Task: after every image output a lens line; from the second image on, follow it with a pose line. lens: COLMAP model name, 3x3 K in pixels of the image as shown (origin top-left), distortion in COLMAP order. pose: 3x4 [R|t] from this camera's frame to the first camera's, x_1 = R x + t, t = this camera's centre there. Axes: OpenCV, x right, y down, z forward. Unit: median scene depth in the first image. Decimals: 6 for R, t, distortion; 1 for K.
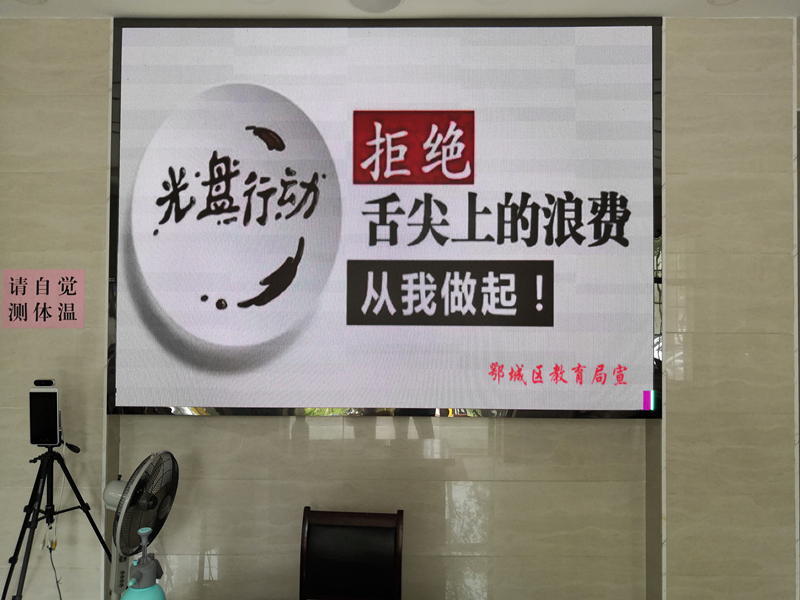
lens RADIAL K [[630.4, 0, 399.9], [0, 630.4, 313.5], [0, 0, 1]] dist [-0.004178, 0.010240]
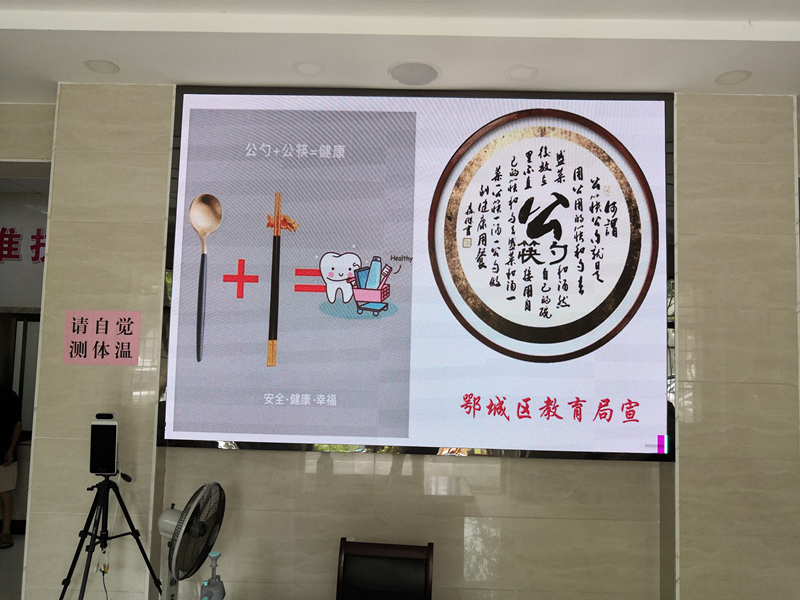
lens RADIAL K [[732.4, 0, 347.6], [0, 732.4, 285.0], [0, 0, 1]] dist [-0.003516, 0.007679]
pose [[0.999758, 0.019196, -0.010782, -0.132085], [-0.019746, 0.998375, -0.053464, -0.055082], [0.009738, 0.053664, 0.998512, -0.261430]]
